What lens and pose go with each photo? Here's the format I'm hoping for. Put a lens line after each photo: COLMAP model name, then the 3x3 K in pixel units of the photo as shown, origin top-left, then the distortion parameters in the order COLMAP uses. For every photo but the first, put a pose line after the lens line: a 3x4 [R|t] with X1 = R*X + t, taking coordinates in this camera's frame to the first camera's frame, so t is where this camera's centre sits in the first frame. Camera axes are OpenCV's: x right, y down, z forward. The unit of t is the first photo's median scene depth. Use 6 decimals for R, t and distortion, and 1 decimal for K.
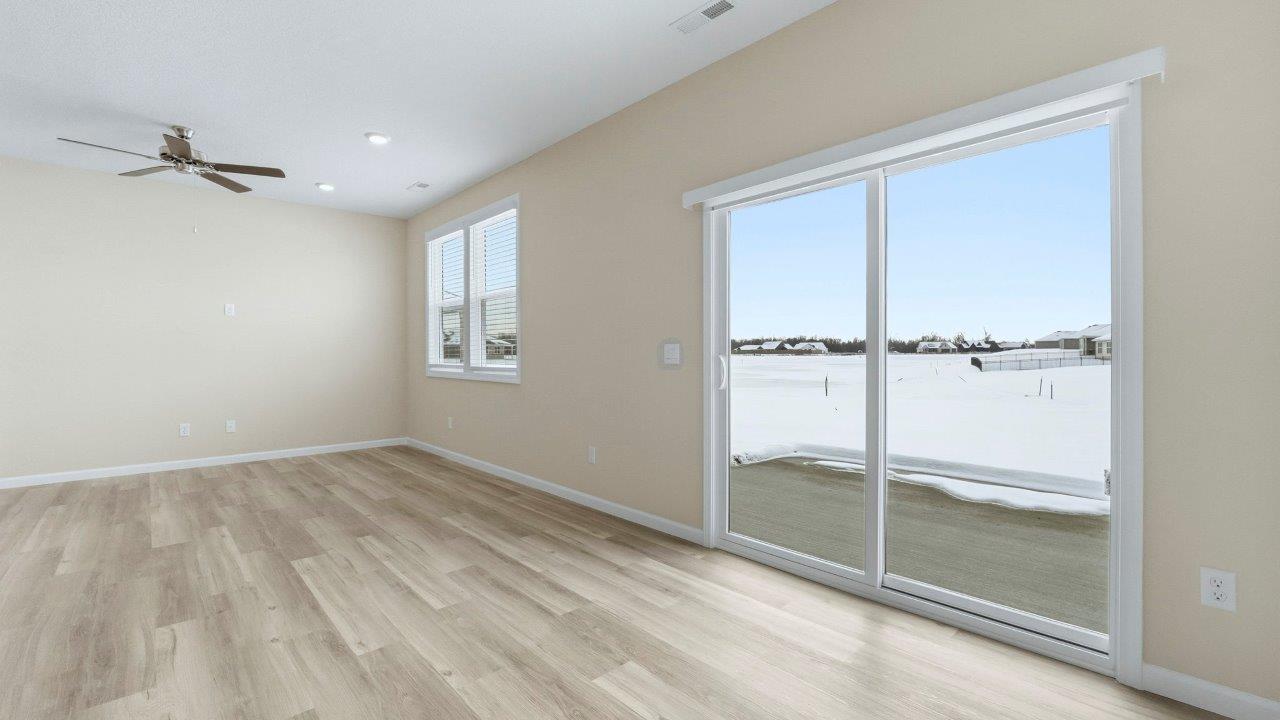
lens RADIAL K [[527.6, 0, 642.1], [0, 527.6, 356.0], [0, 0, 1]] dist [-0.017420, 0.000004]
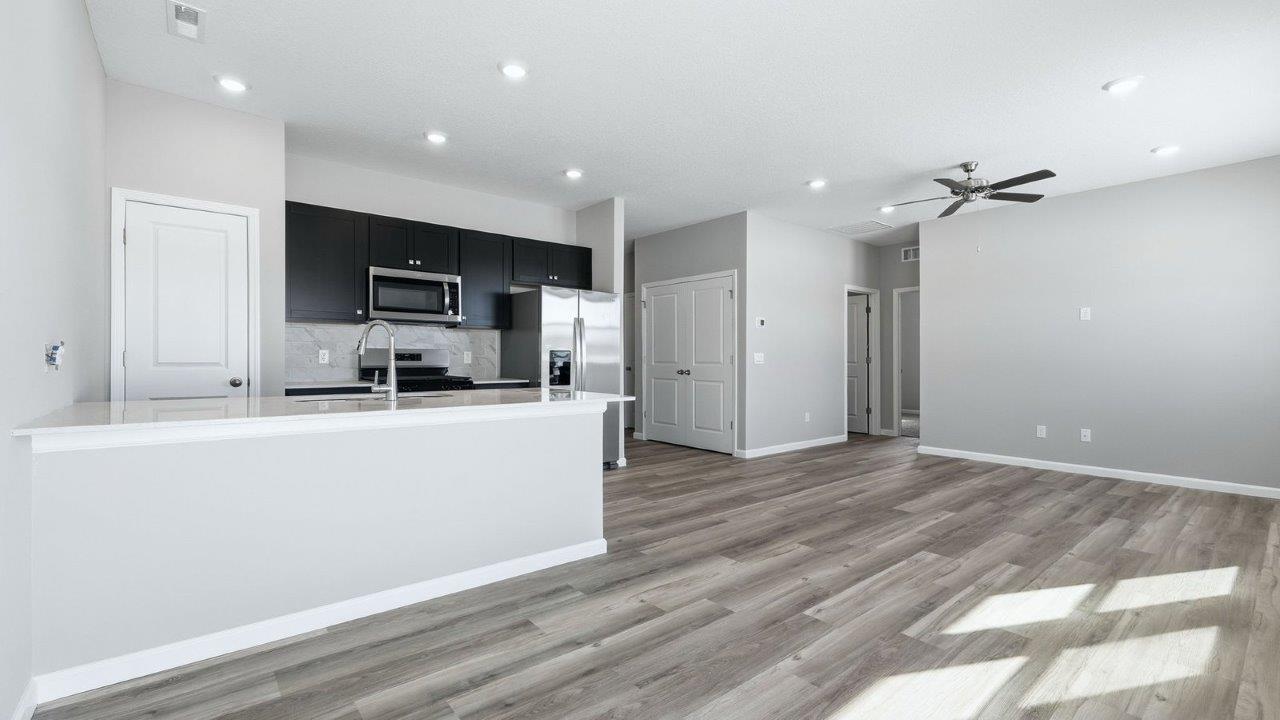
lens RADIAL K [[541.4, 0, 640.0], [0, 541.4, 360.0], [0, 0, 1]] dist [-0.000959, -0.000032]
pose [[-0.071658, 0.003430, -0.997423, 0.593358], [-0.002370, 0.999991, 0.003609, -0.010700], [0.997426, 0.002622, -0.071649, 0.580608]]
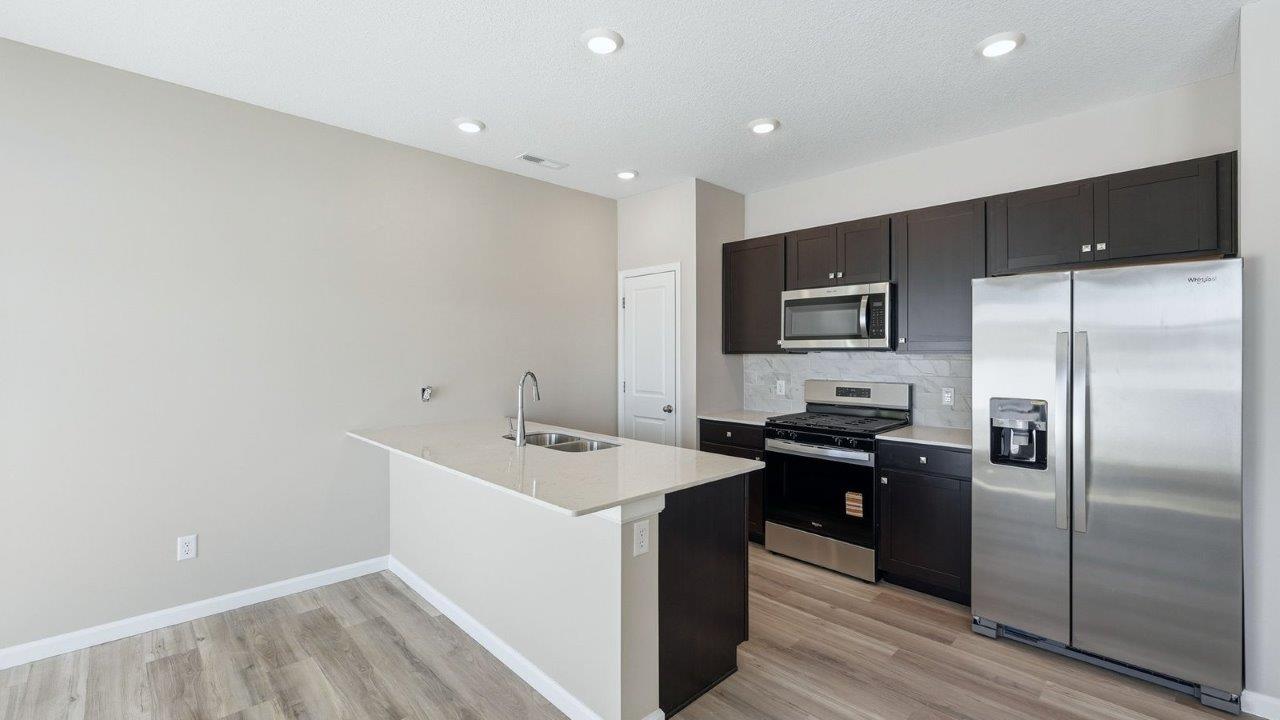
lens RADIAL K [[544.9, 0, 652.8], [0, 544.9, 352.9], [0, 0, 1]] dist [0.000252, 0.000108]
pose [[-0.999894, -0.003674, -0.014104, -0.765606], [-0.003623, 0.999987, -0.003640, -0.123885], [0.014118, -0.003589, -0.999894, 1.204115]]
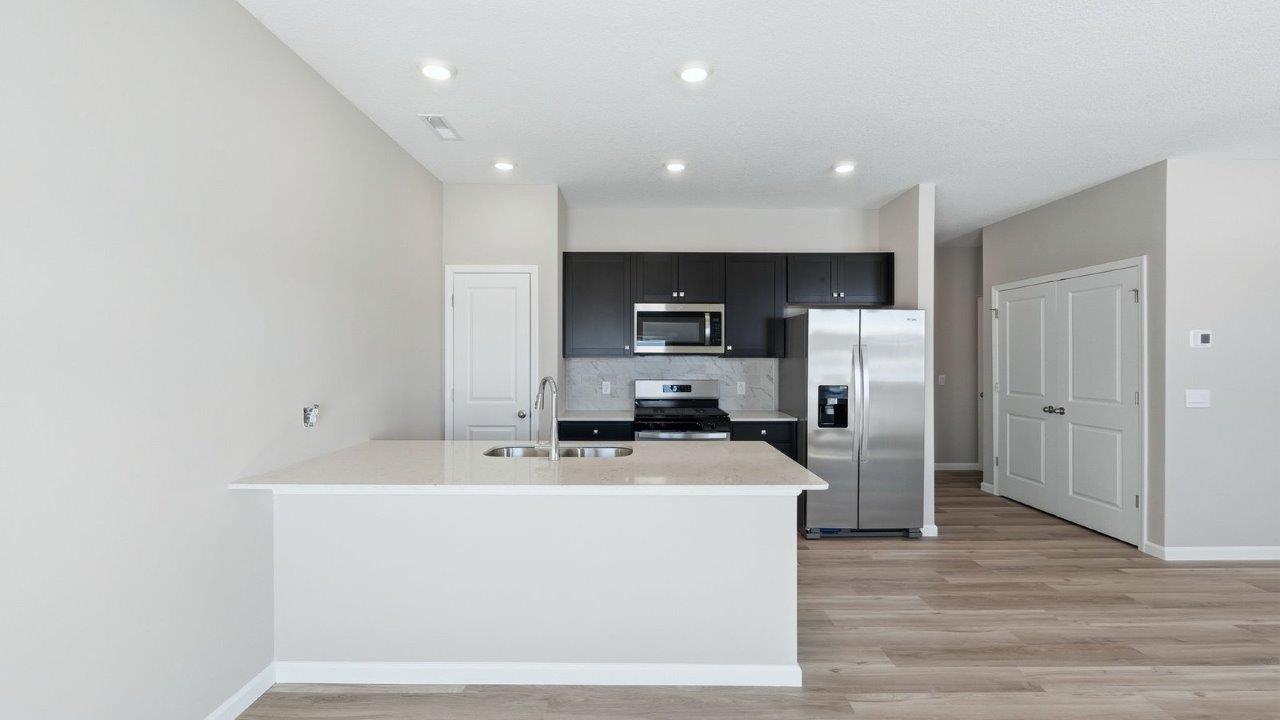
lens RADIAL K [[534.3, 0, 647.6], [0, 534.3, 359.5], [0, 0, 1]] dist [-0.000588, -0.000067]
pose [[-0.682316, -0.000027, -0.731057, 0.170933], [-0.001385, 0.999998, 0.001256, -0.124951], [0.731056, 0.001870, -0.682315, 0.859276]]
